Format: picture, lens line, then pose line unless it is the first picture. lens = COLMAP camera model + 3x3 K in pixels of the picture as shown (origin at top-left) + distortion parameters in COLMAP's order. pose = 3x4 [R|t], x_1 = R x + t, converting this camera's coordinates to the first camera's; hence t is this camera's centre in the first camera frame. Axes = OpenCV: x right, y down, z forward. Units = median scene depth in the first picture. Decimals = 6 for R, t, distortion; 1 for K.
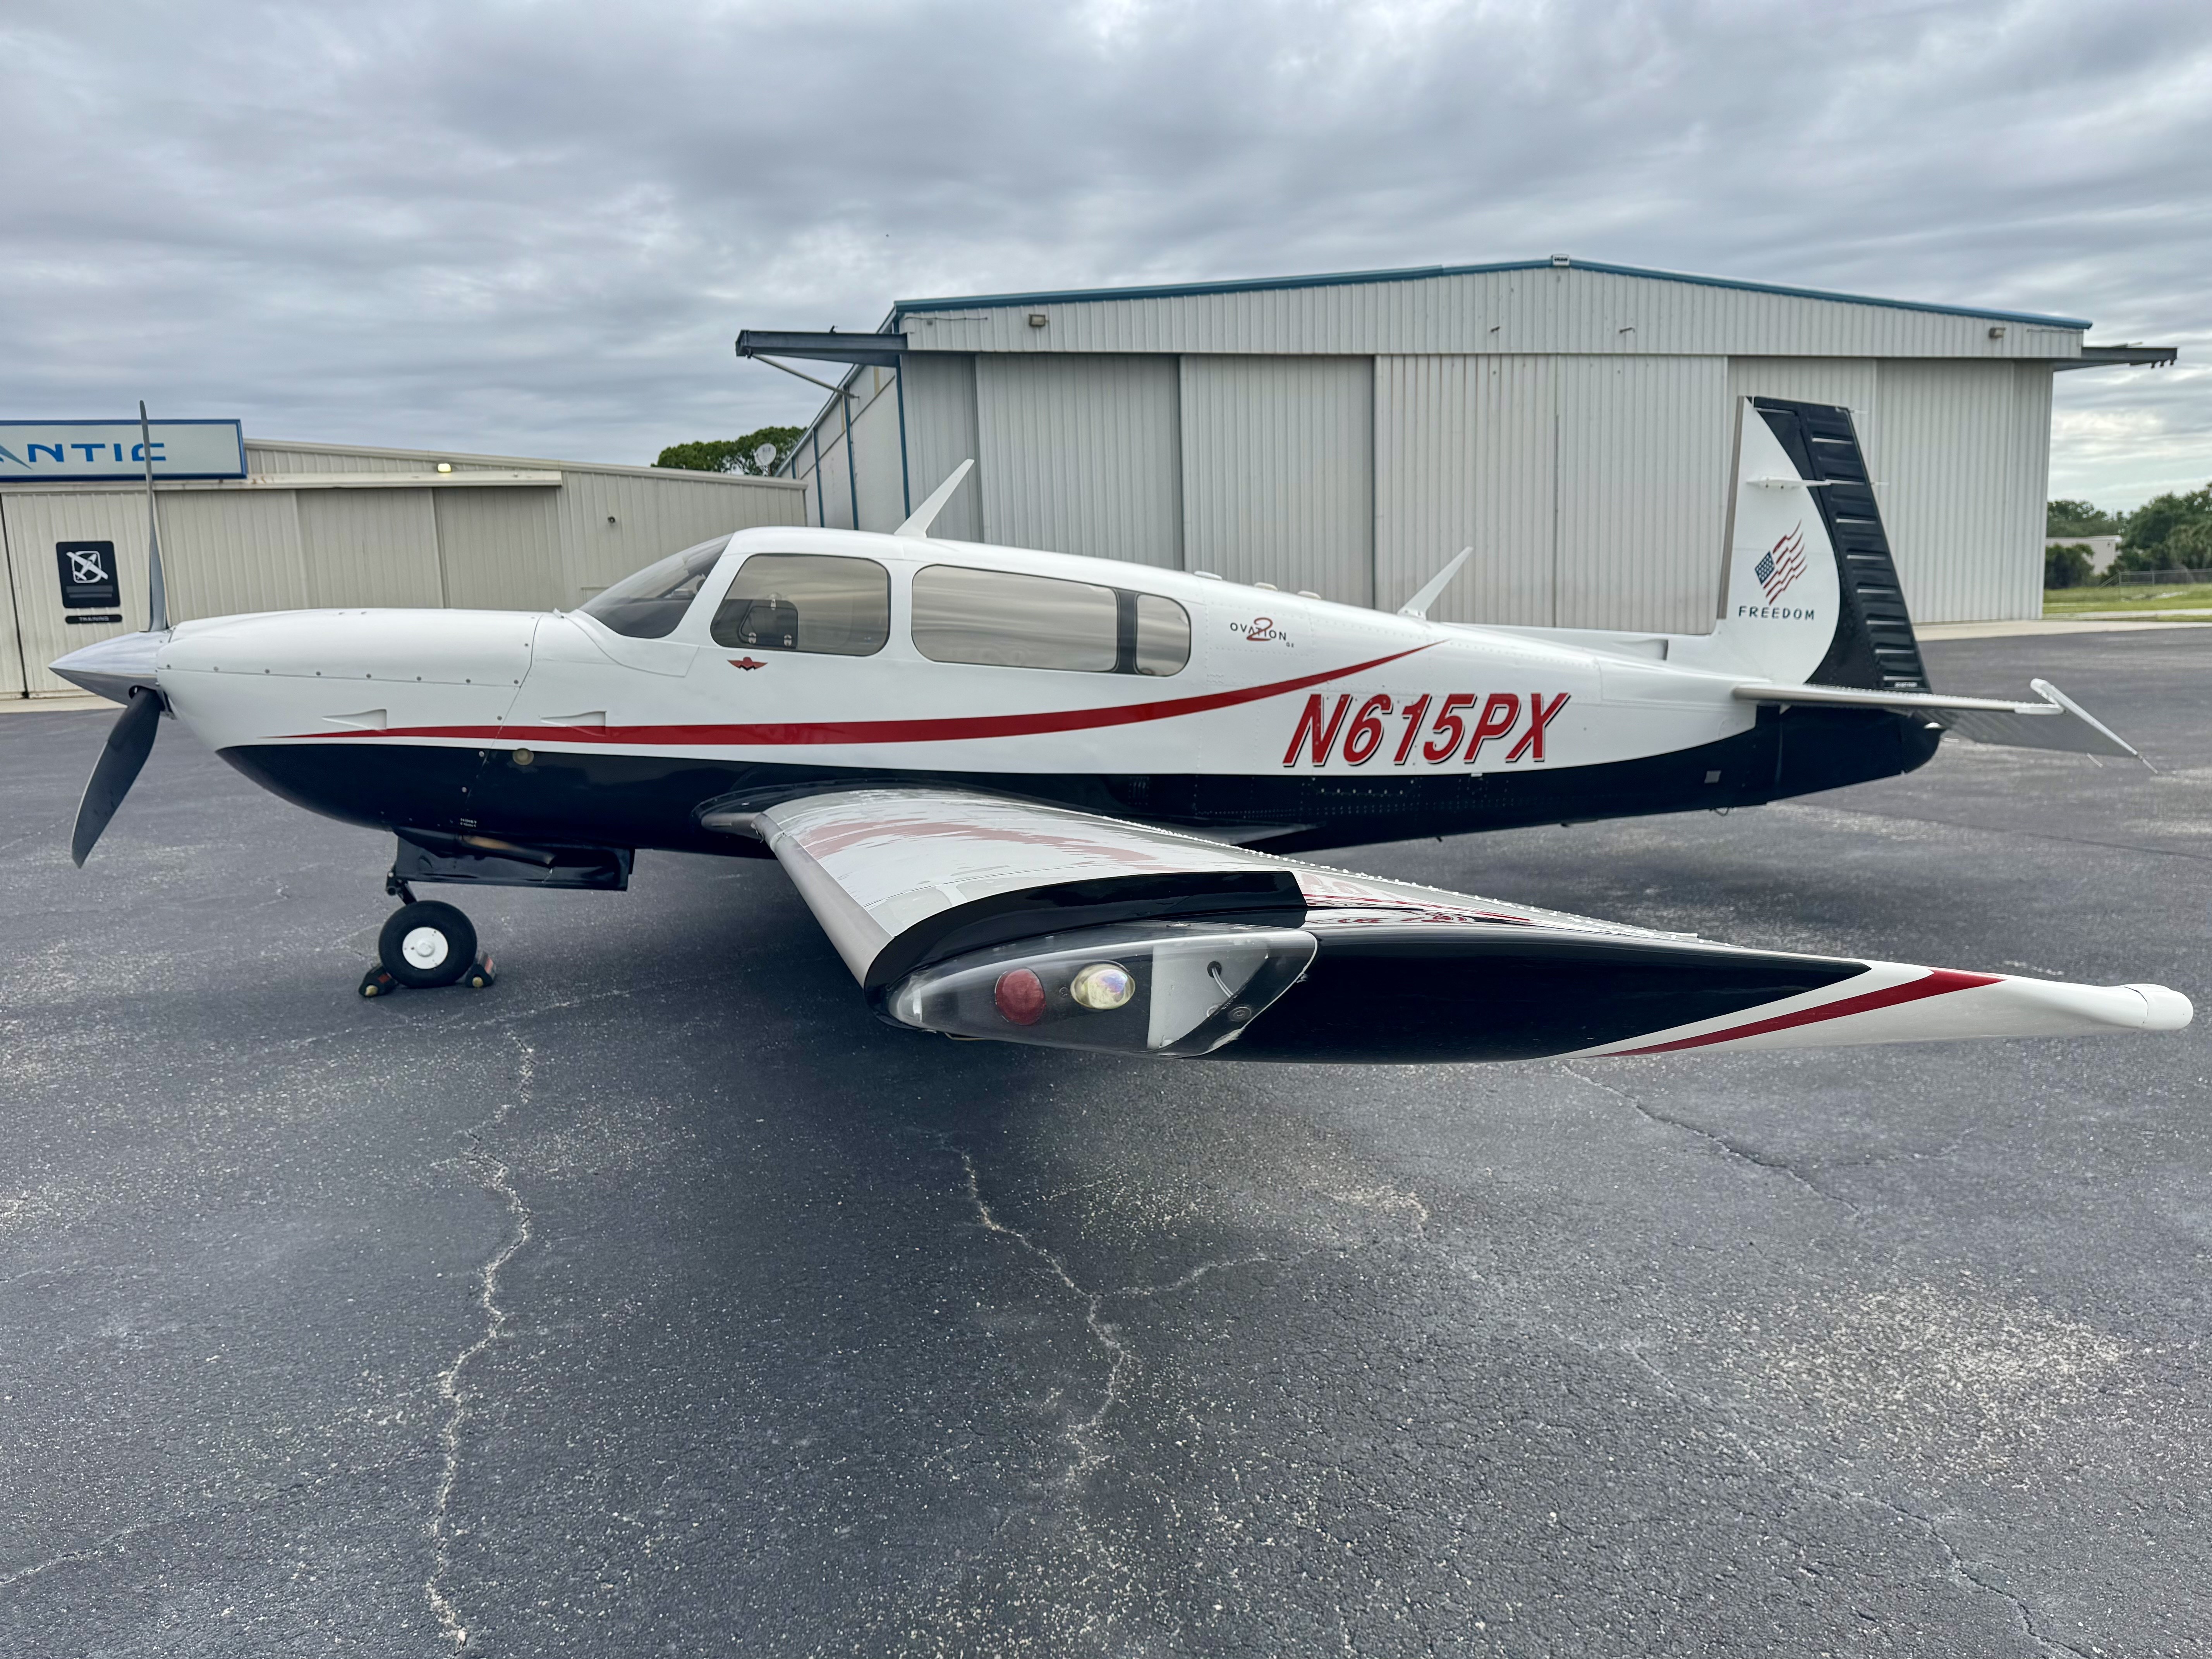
lens RADIAL K [[1555.6, 0, 1032.0], [0, 1555.6, 838.8], [0, 0, 1]] dist [0.023485, -0.058355]
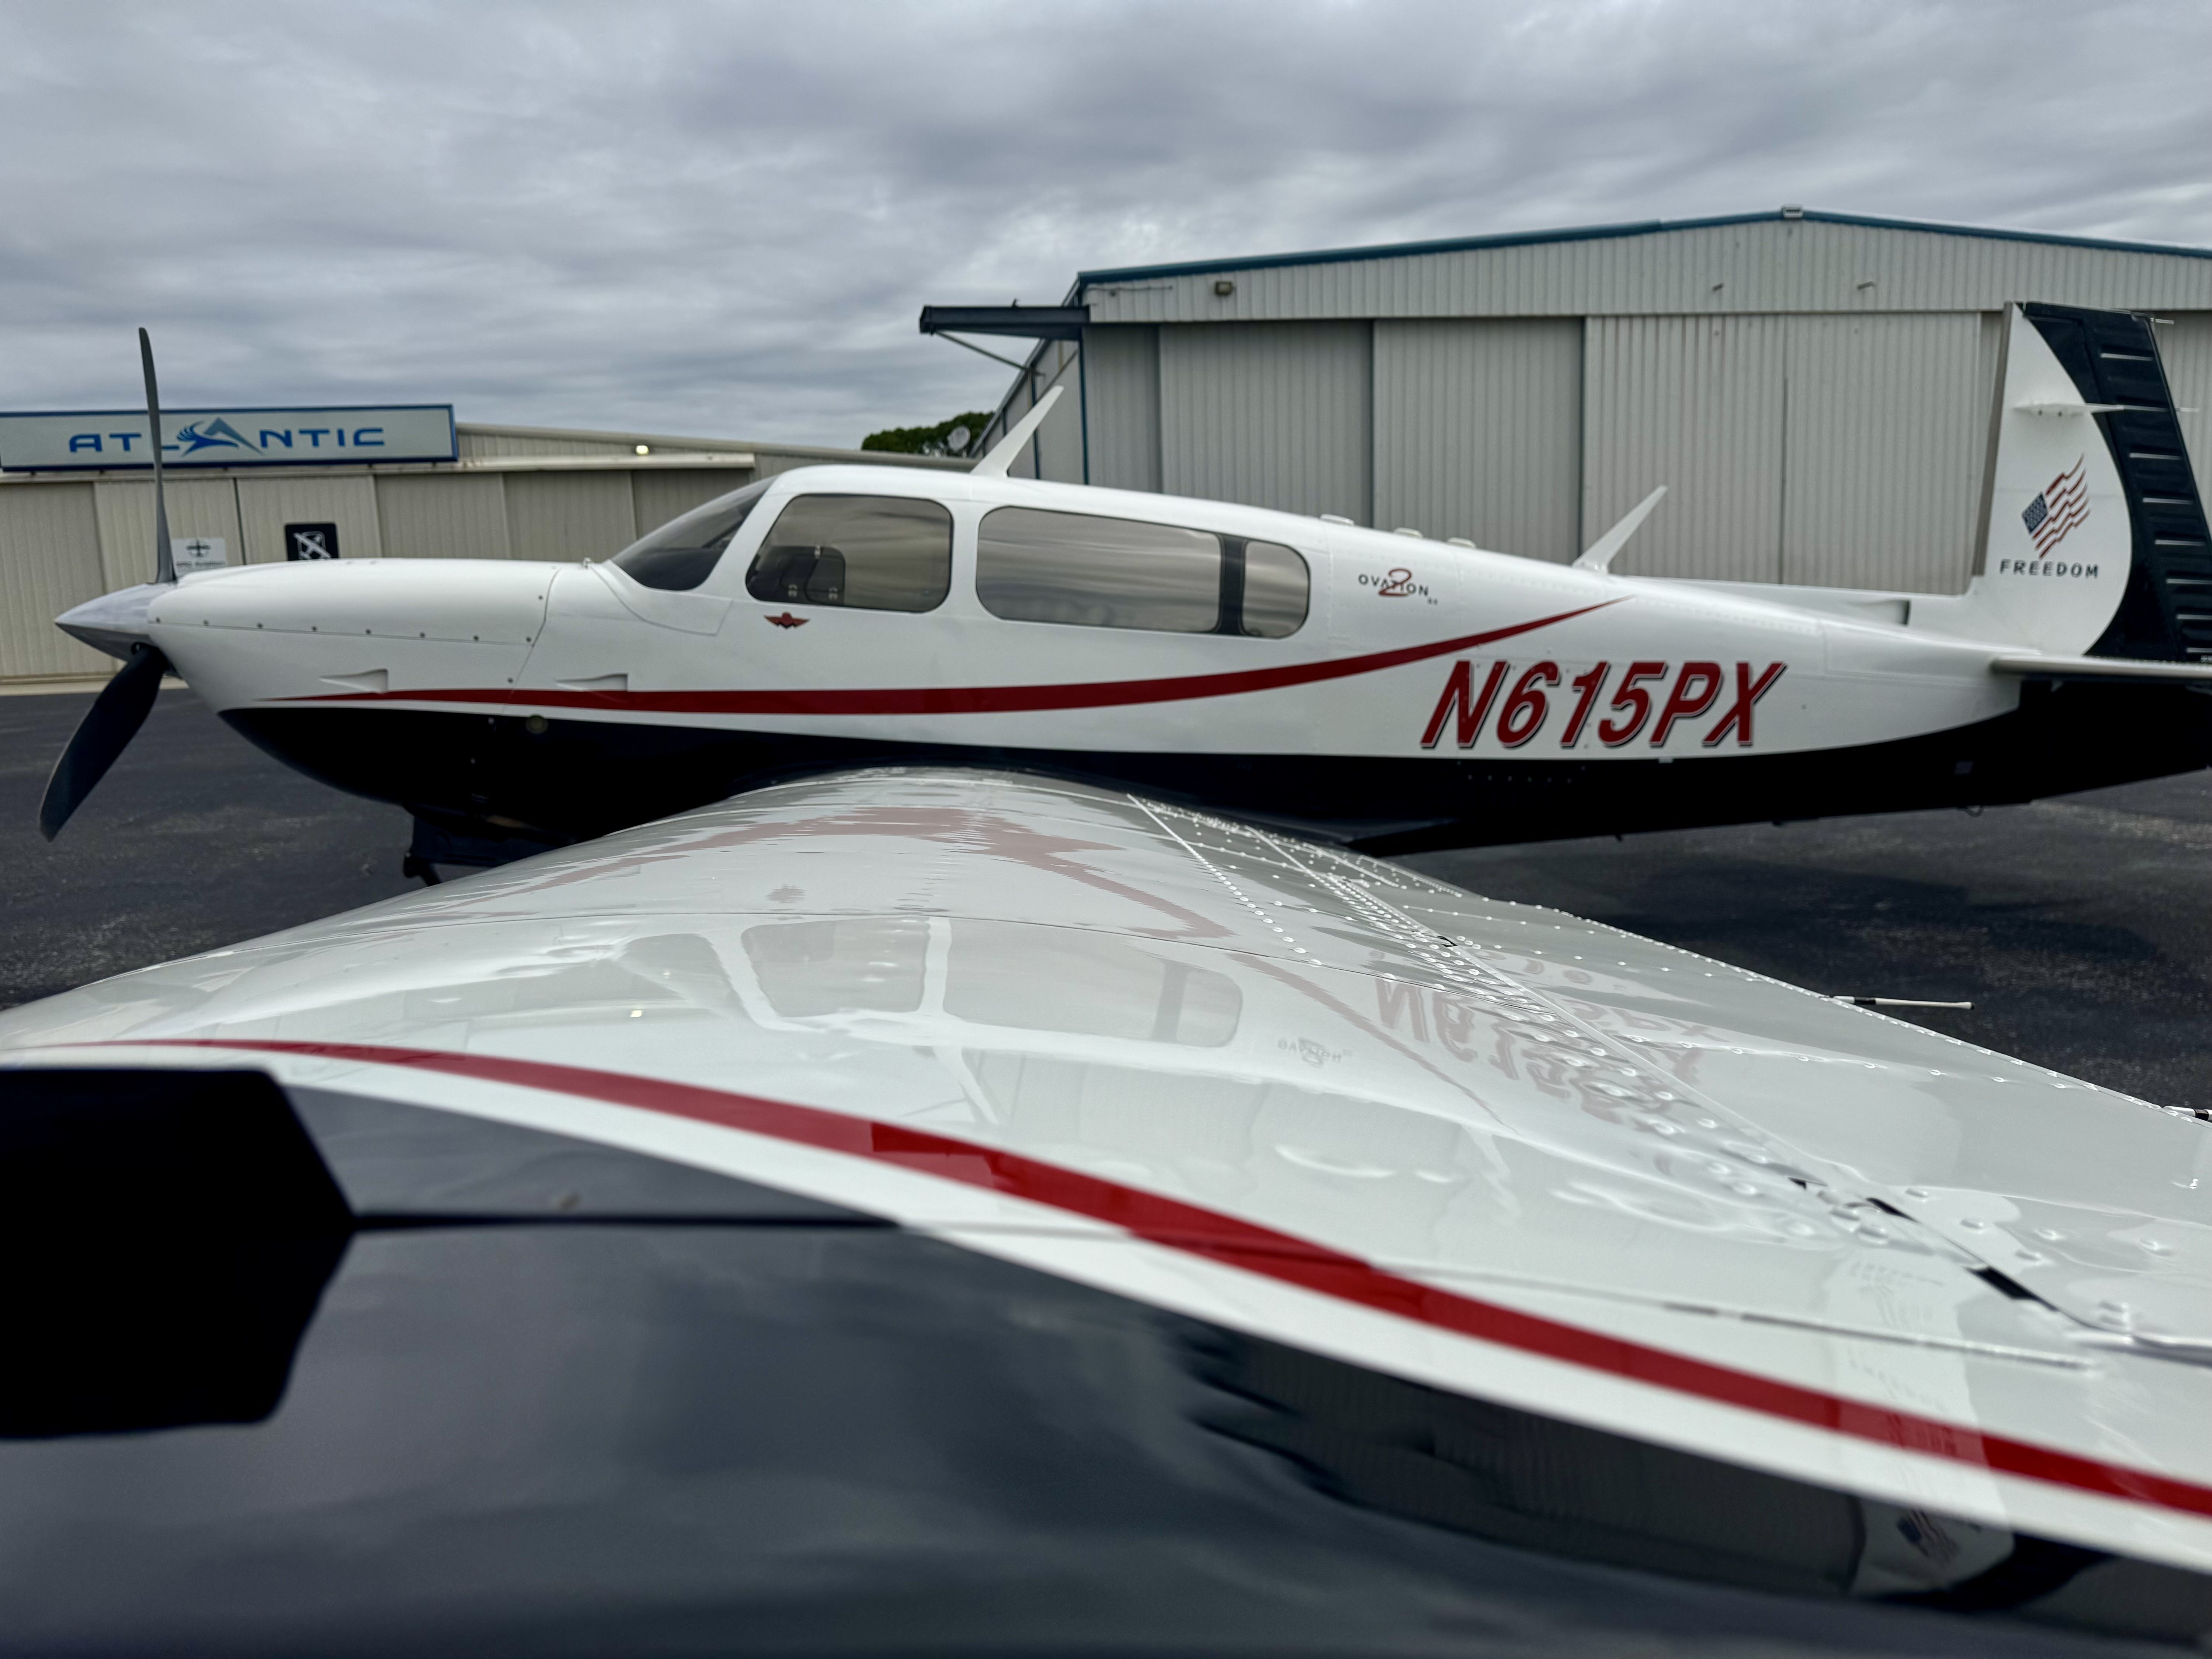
lens RADIAL K [[1555.6, 0, 1032.0], [0, 1555.6, 838.8], [0, 0, 1]] dist [0.023485, -0.058355]
pose [[0.992536, 0.020358, -0.120244, 0.038130], [-0.019051, 0.999746, 0.012008, -0.002655], [0.120458, -0.009628, 0.992672, 0.102119]]
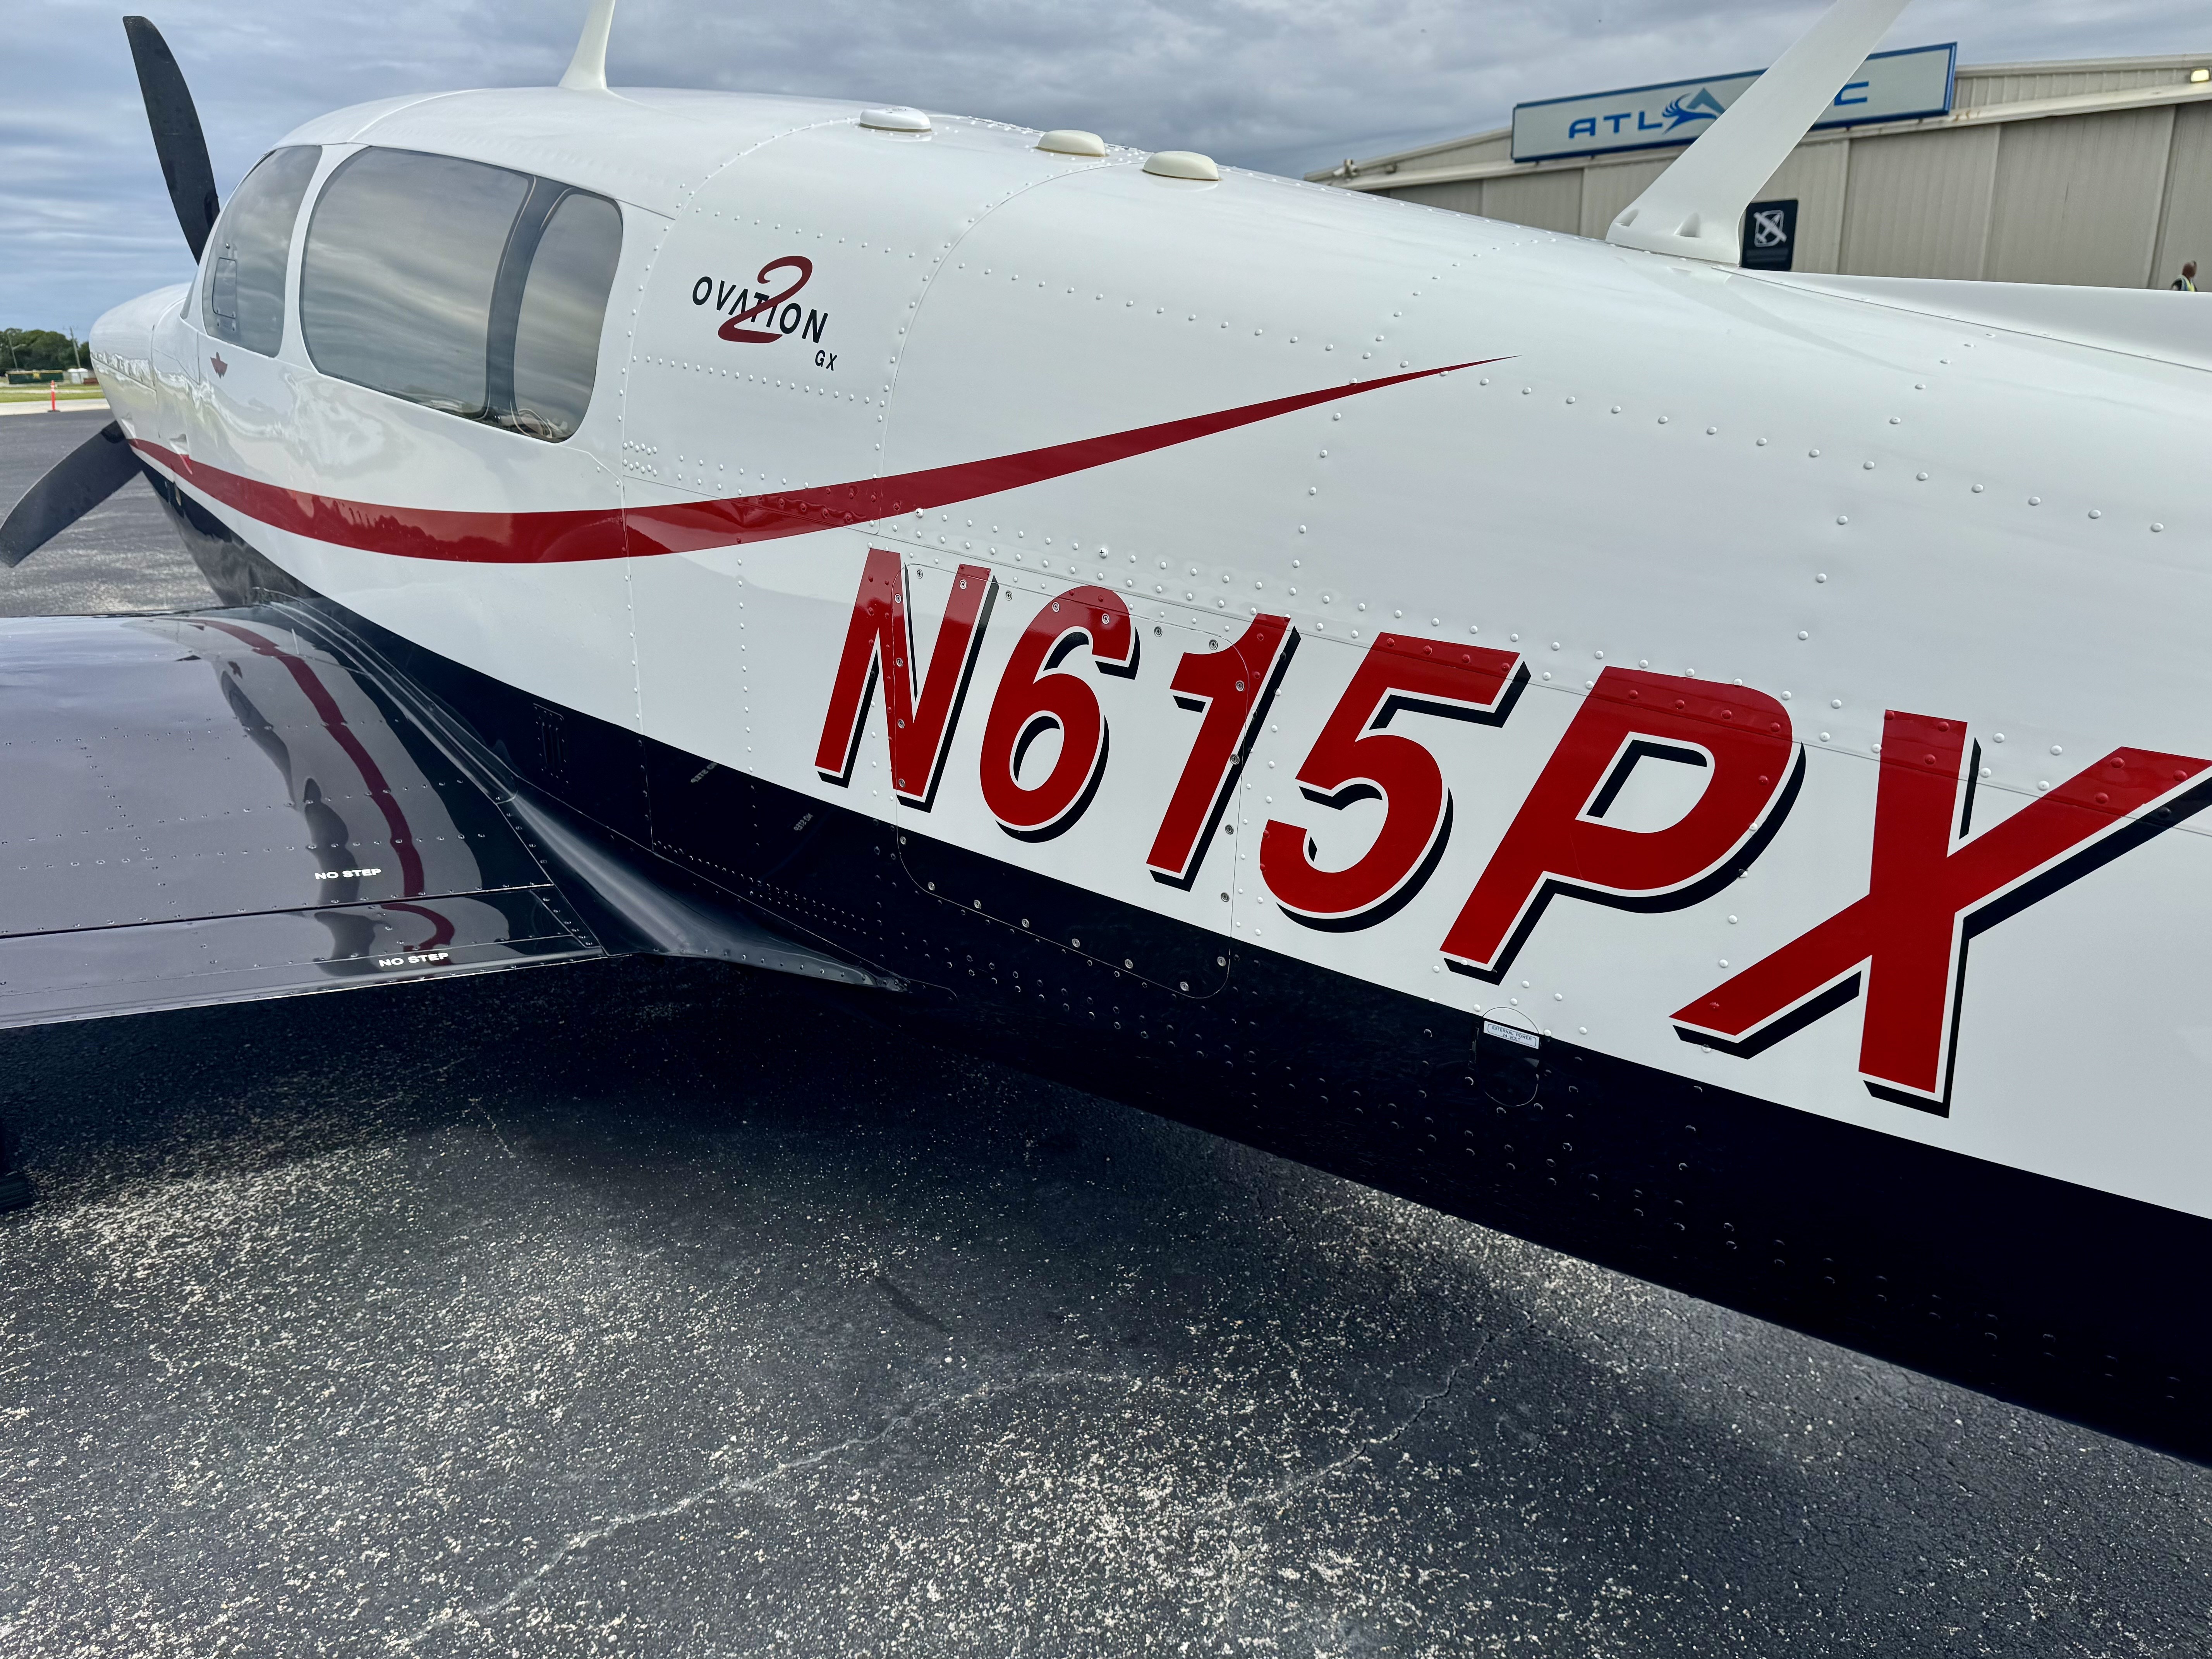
lens RADIAL K [[1498.9, 0, 1106.0], [0, 1498.9, 829.5], [0, 0, 1]] dist [0.088003, -0.049942]
pose [[0.553587, 0.281188, -0.783884, 0.289488], [-0.119372, 0.958346, 0.259468, -0.081285], [0.824191, -0.050064, 0.564094, 0.598397]]
